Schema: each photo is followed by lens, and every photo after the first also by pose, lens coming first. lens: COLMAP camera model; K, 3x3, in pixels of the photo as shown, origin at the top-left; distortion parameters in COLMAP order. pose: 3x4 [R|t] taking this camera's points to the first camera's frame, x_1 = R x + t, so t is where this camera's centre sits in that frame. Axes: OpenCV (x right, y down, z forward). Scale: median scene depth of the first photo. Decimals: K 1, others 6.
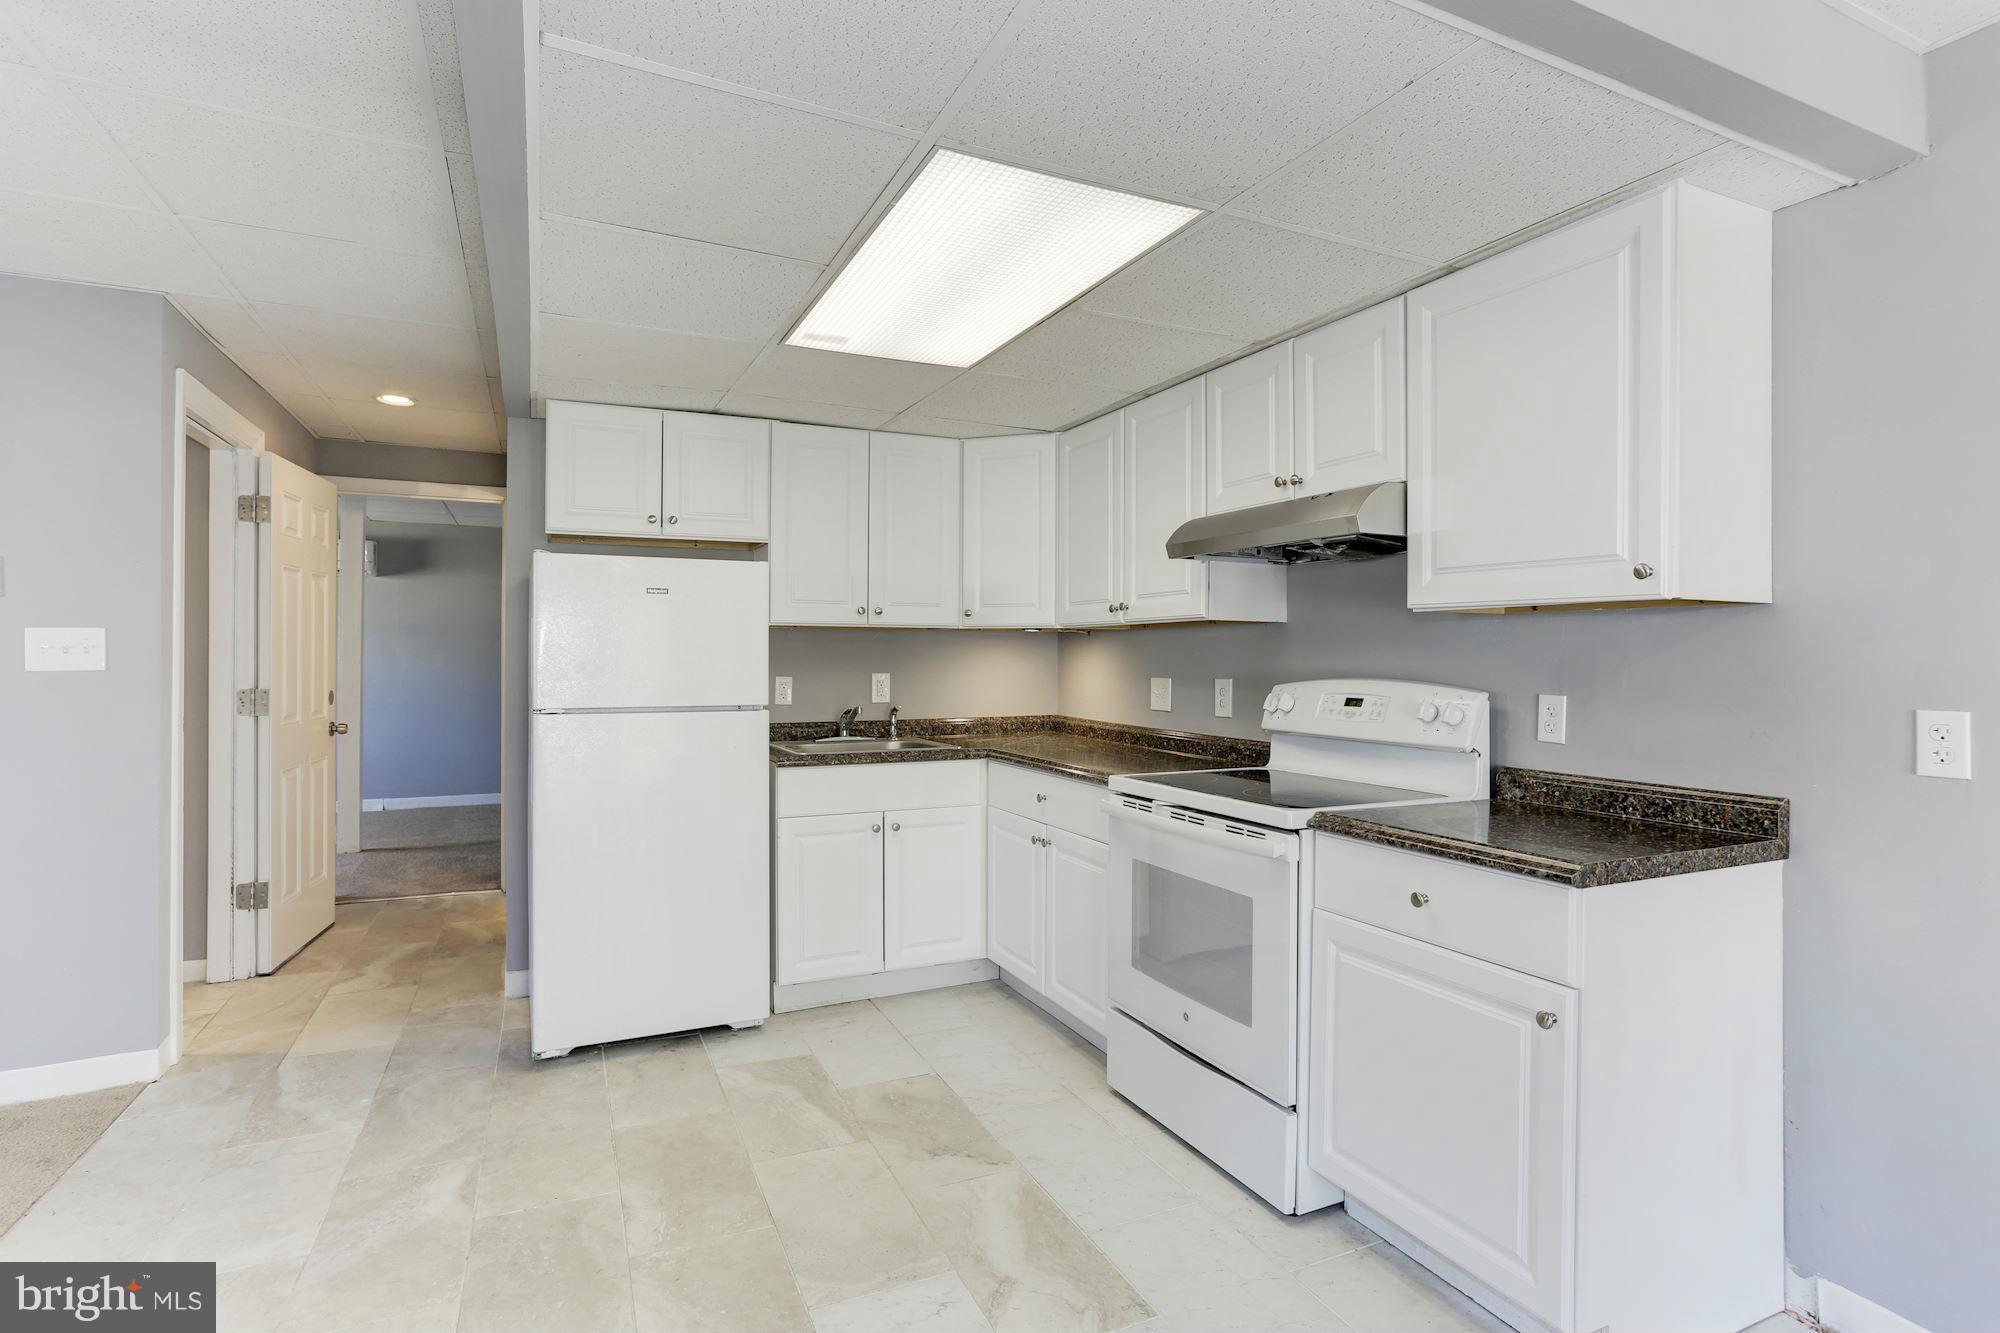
lens RADIAL K [[977.2, 0, 999.3], [0, 977.2, 657.8], [0, 0, 1]] dist [-0.025248, 0.009341]
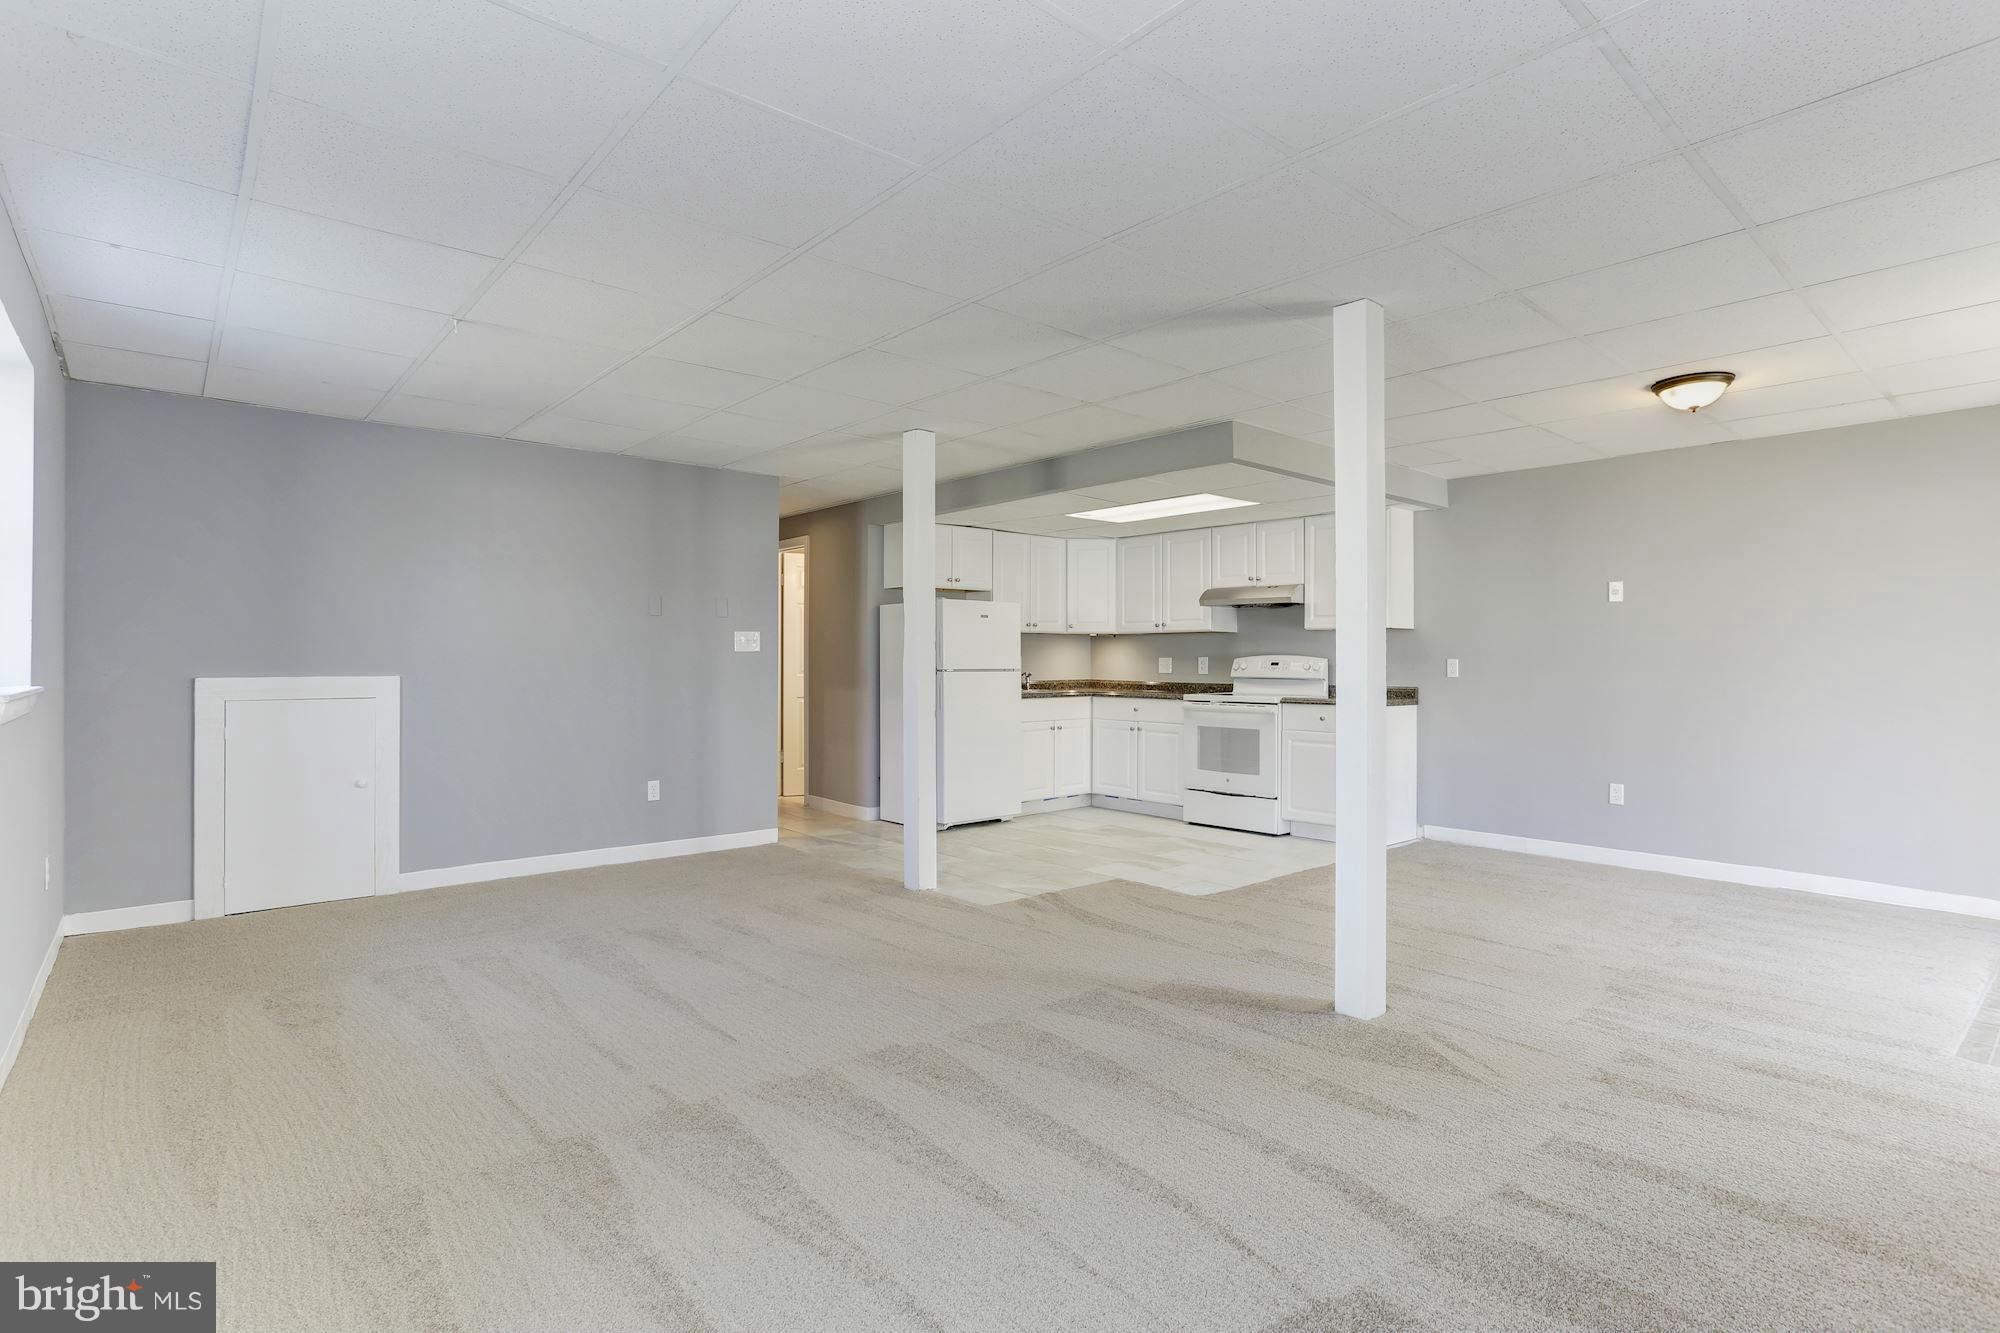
lens RADIAL K [[977.2, 0, 995.6], [0, 977.2, 664.5], [0, 0, 1]] dist [-0.025248, 0.009341]
pose [[0.958812, -0.002523, 0.284030, -0.982810], [0.001008, 0.999984, 0.005483, 0.029316], [-0.284039, -0.004971, 0.958800, -1.156897]]
